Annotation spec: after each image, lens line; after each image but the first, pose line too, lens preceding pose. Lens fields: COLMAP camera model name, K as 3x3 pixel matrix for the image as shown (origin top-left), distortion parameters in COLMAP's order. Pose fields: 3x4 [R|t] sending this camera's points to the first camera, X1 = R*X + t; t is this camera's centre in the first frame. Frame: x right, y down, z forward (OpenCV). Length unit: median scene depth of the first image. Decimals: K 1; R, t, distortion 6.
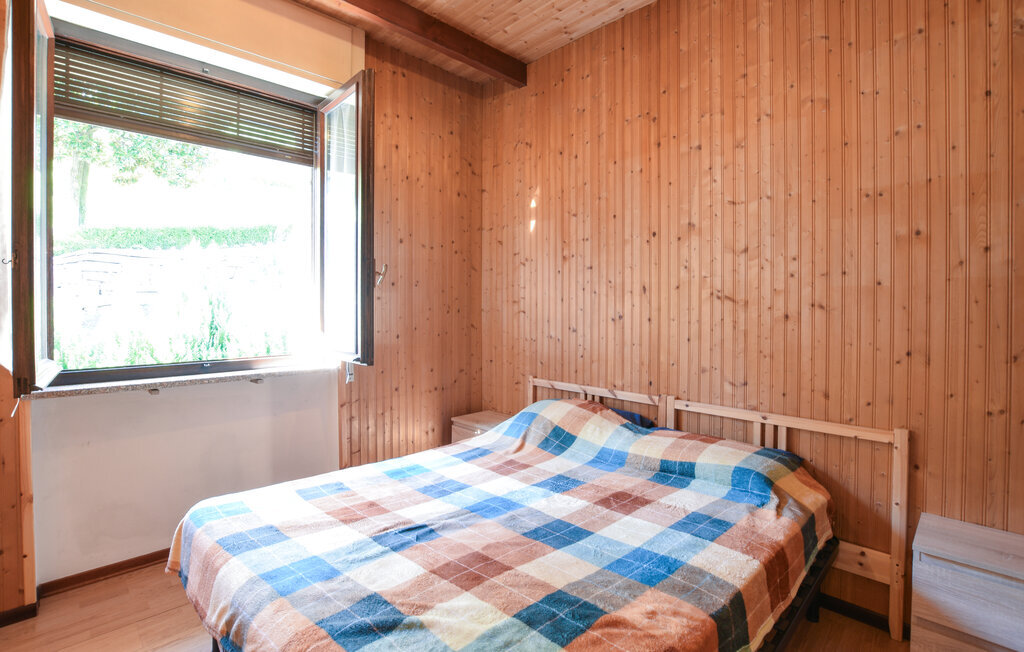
lens RADIAL K [[485.3, 0, 513.0], [0, 485.3, 315.4], [0, 0, 1]] dist [-0.027896, 0.000255]
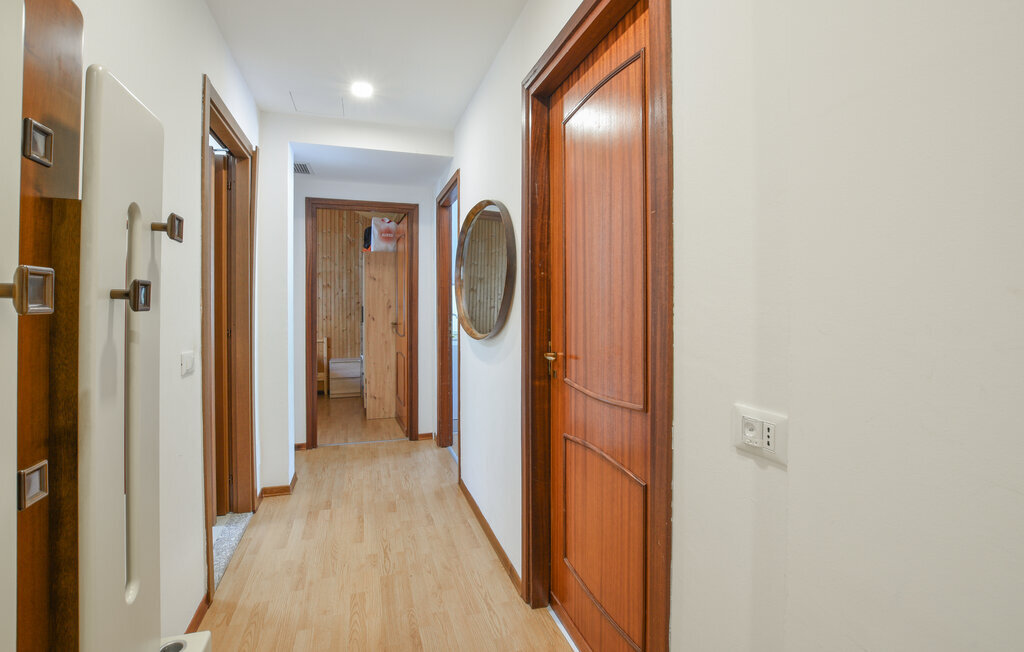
lens RADIAL K [[470.2, 0, 511.0], [0, 470.2, 302.3], [0, 0, 1]] dist [-0.029237, 0.000333]
pose [[0.449003, 0.000760, 0.893530, -1.507033], [0.017687, 0.999796, -0.009738, 0.021955], [-0.893355, 0.020176, 0.448898, -1.627737]]
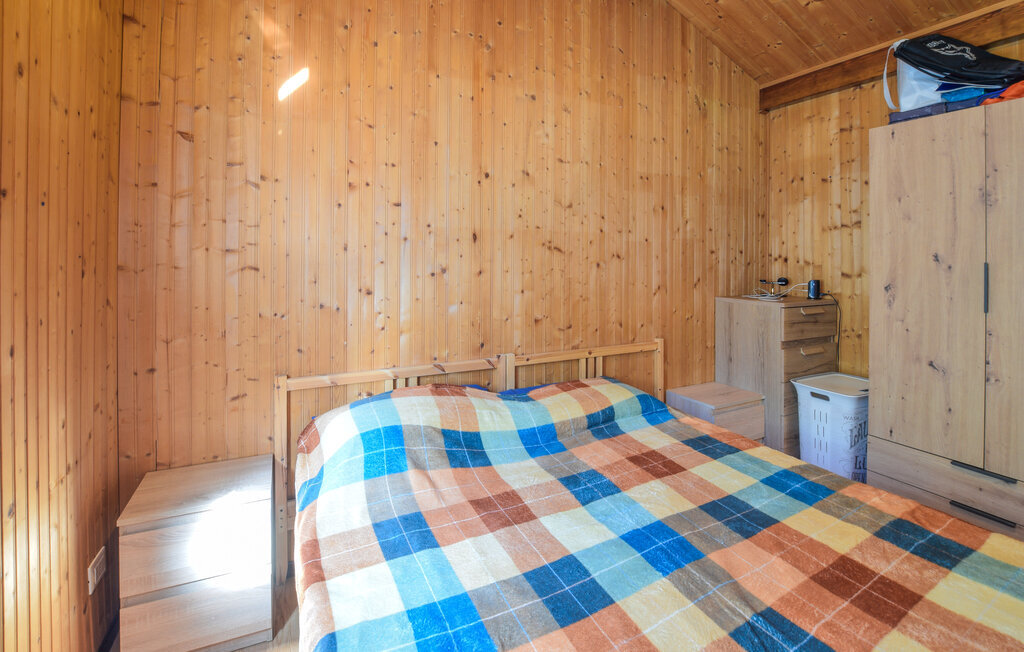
lens RADIAL K [[474.1, 0, 513.0], [0, 474.1, 258.2], [0, 0, 1]] dist [-0.025982, 0.000129]
pose [[0.312149, -0.003650, 0.950026, -0.608877], [0.025264, 0.999671, -0.004461, -0.013619], [-0.949697, 0.025394, 0.312138, 0.809512]]
